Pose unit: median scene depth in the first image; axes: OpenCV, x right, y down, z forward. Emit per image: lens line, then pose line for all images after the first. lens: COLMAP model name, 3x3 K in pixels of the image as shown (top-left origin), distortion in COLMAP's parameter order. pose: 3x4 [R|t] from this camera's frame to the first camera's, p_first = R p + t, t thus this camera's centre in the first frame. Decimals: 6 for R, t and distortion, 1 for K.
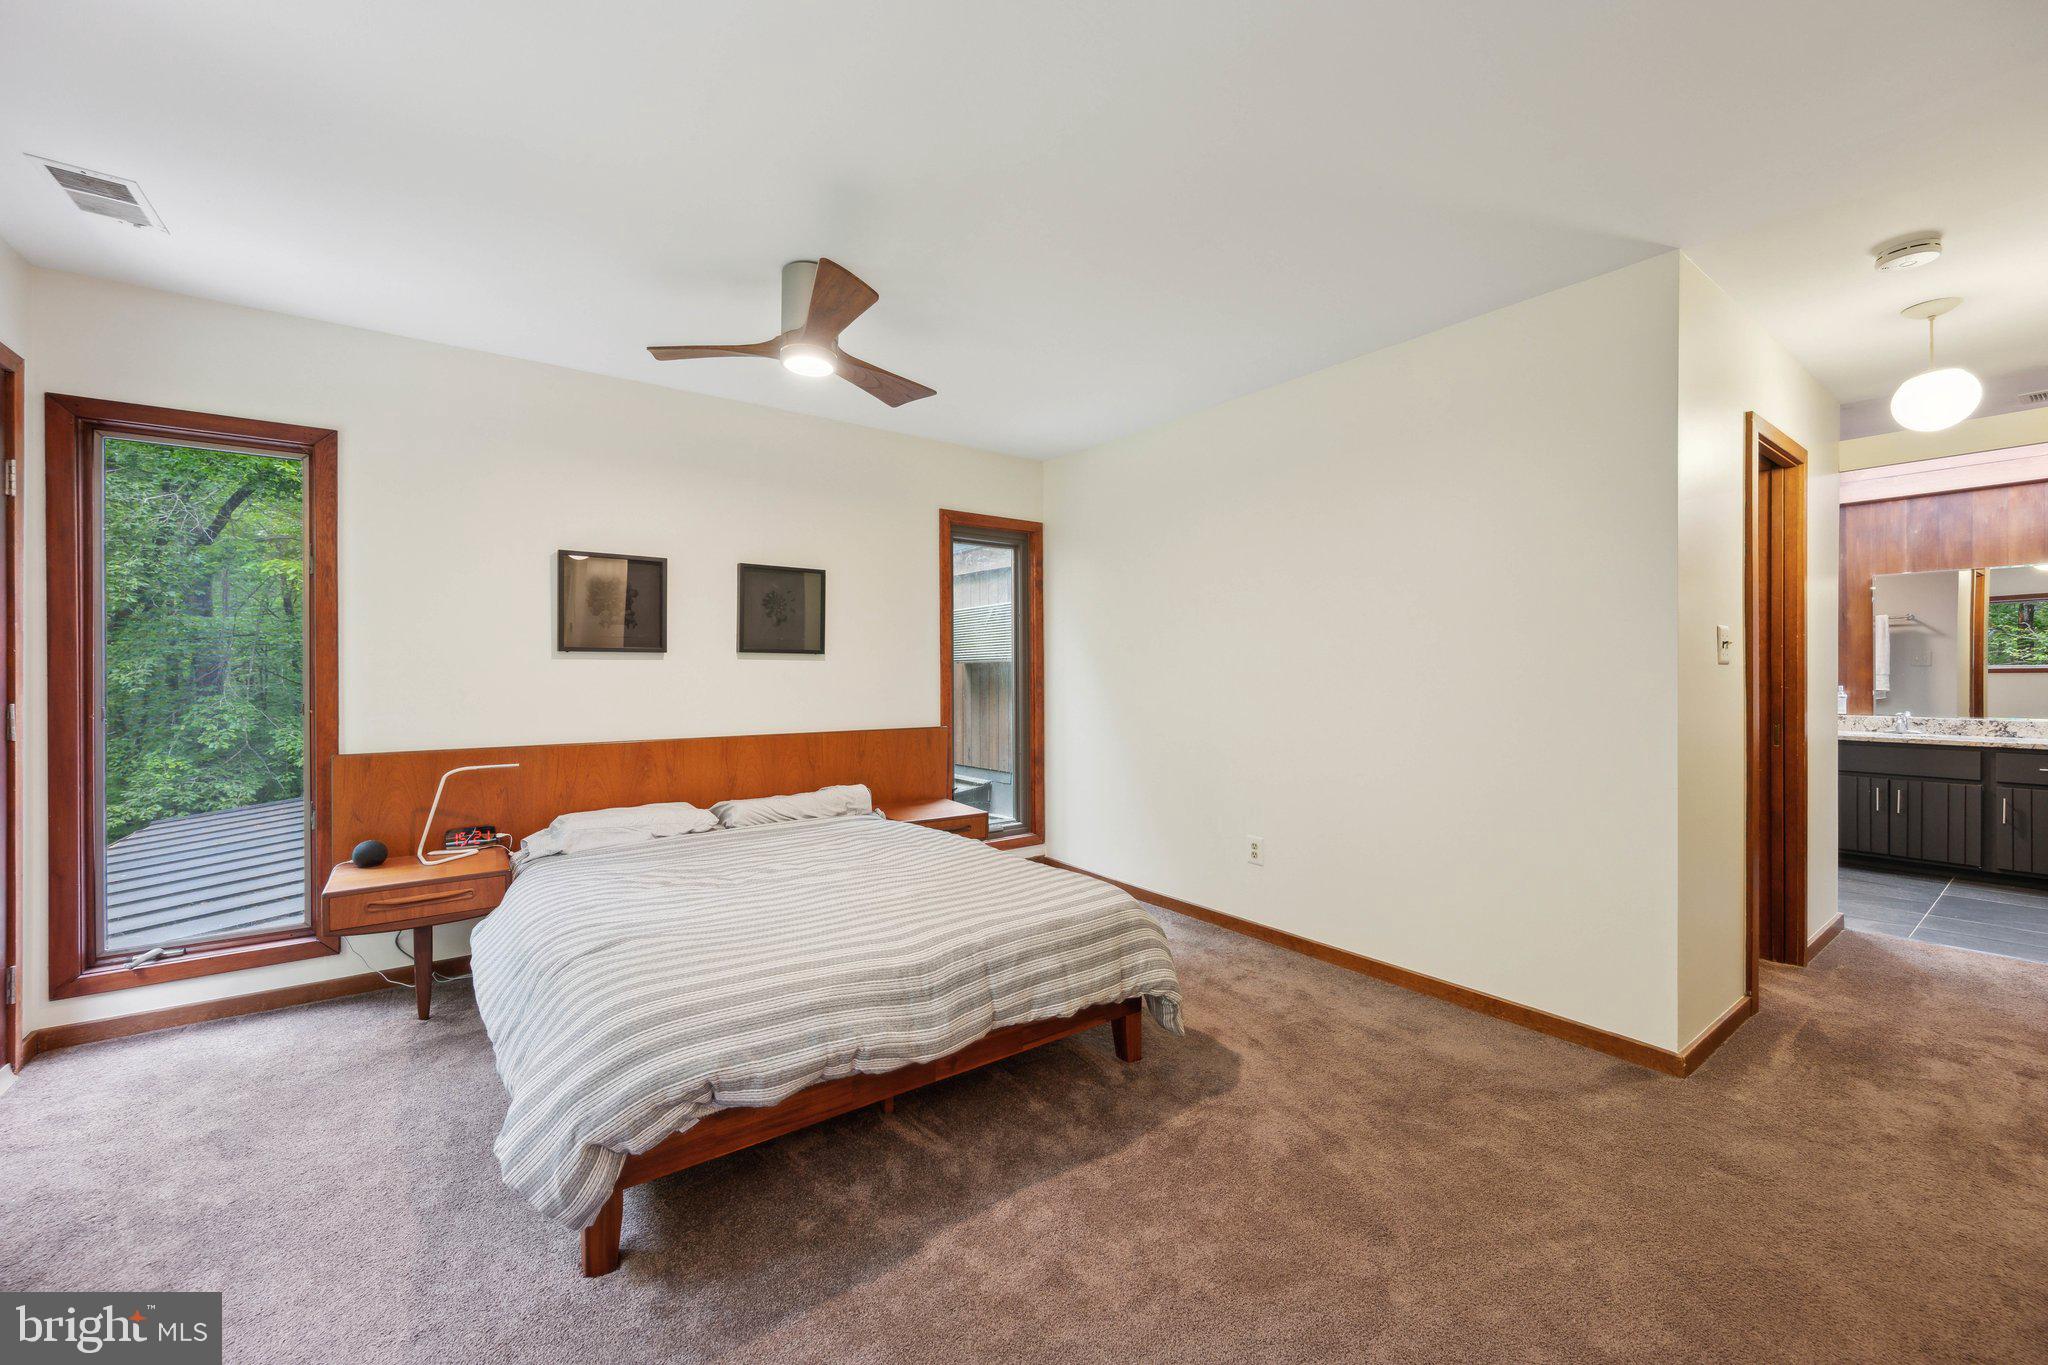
lens RADIAL K [[803.1, 0, 1025.4], [0, 803.1, 678.4], [0, 0, 1]] dist [-0.000580, -0.000332]
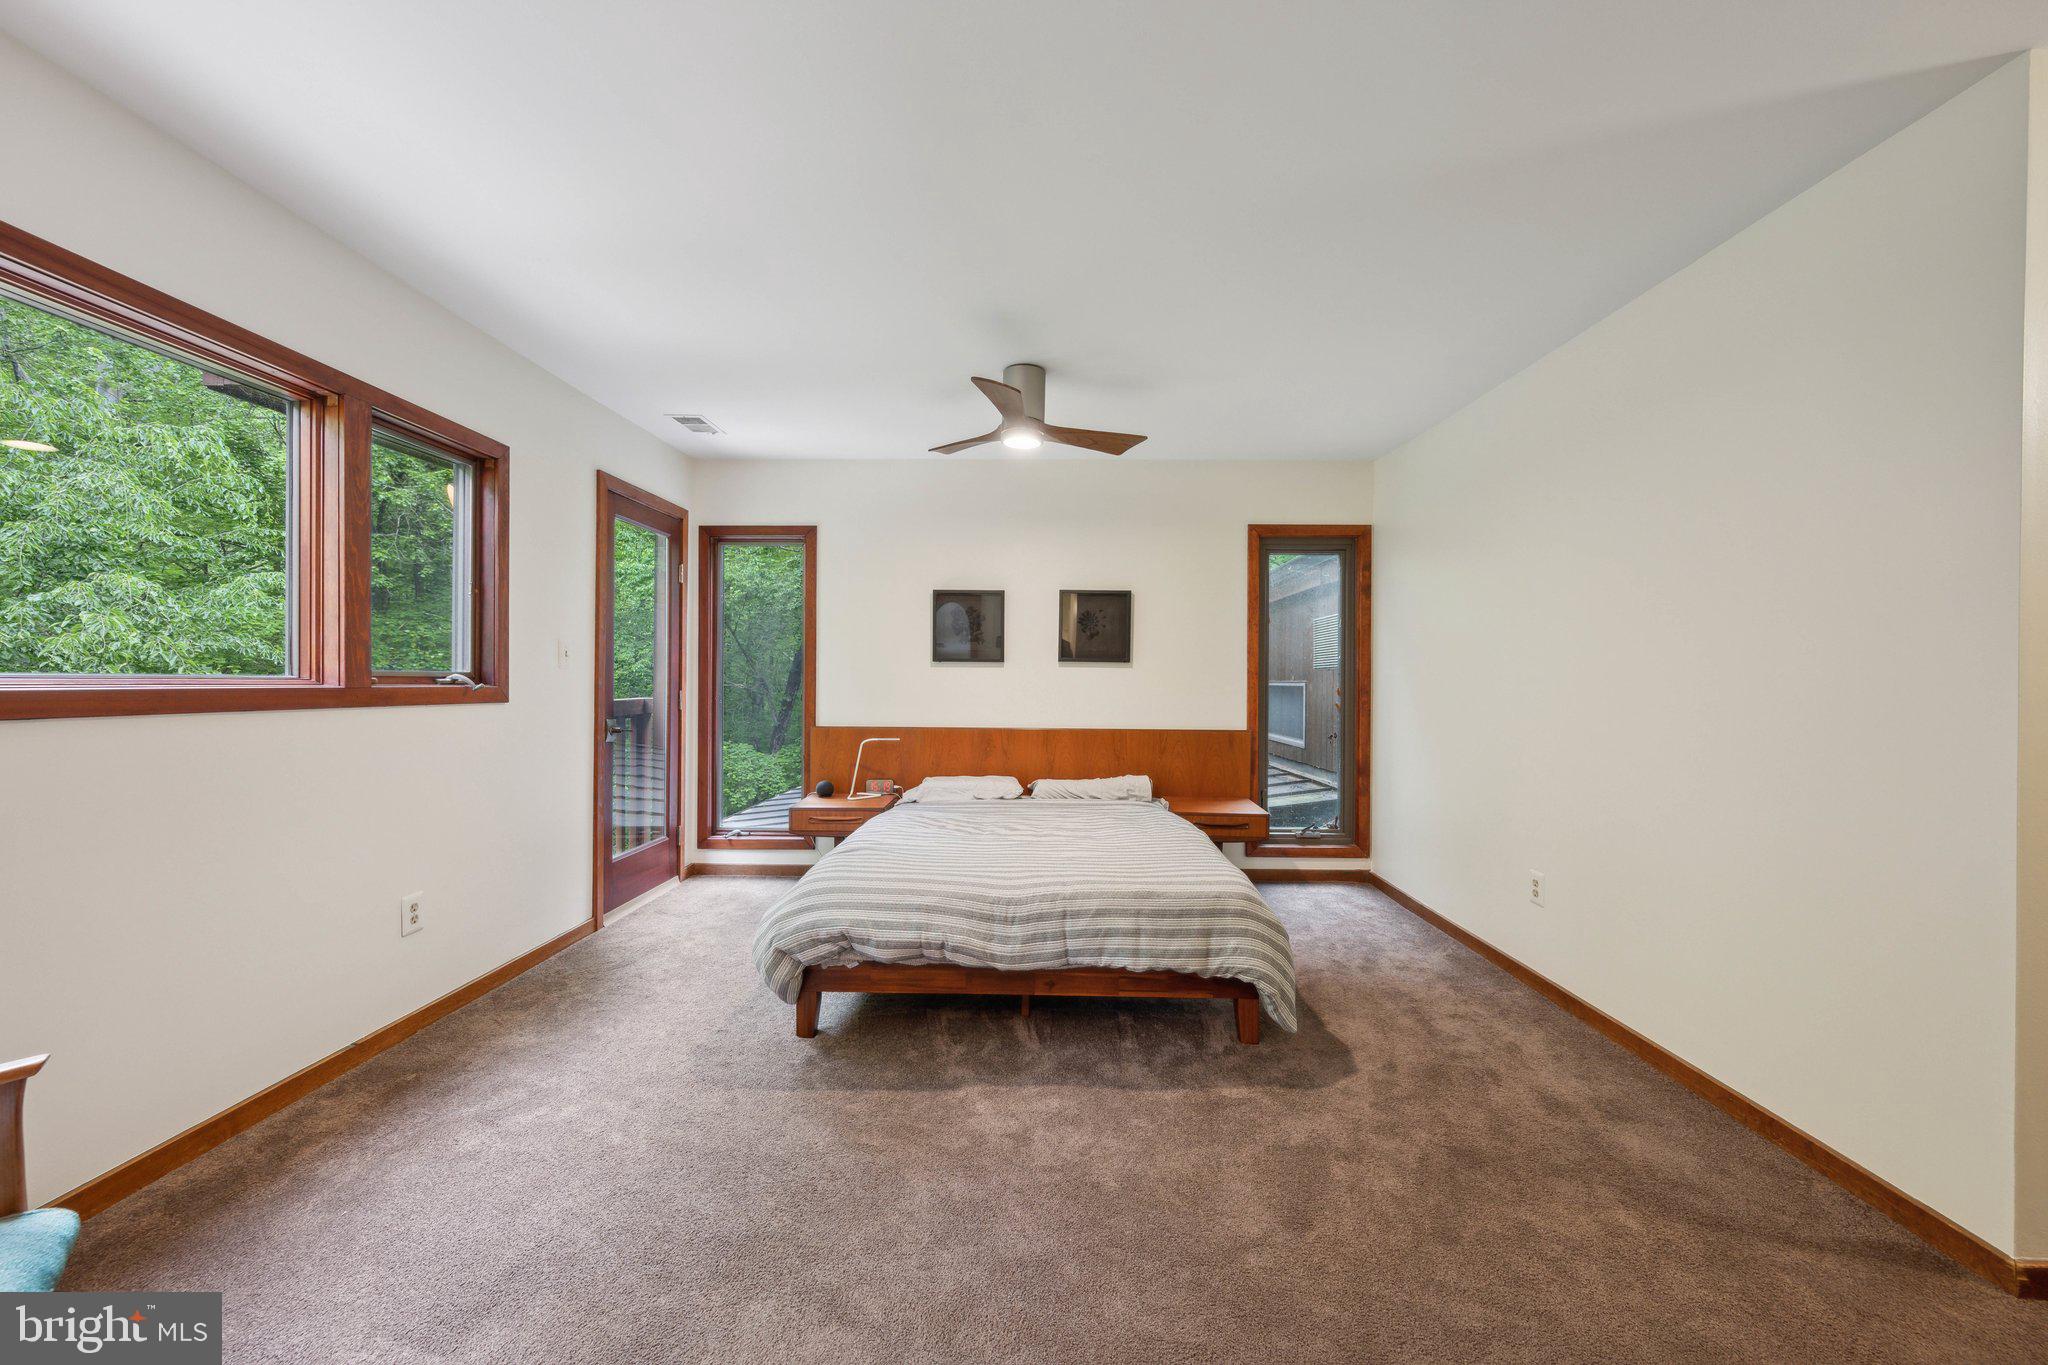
lens RADIAL K [[799.5, 0, 1027.5], [0, 799.5, 686.9], [0, 0, 1]] dist [-0.000162, -0.000189]
pose [[0.795332, 0.015002, -0.605989, 0.586672], [-0.013466, 0.999884, 0.007079, -0.002007], [0.606025, 0.002530, 0.795442, -0.028687]]
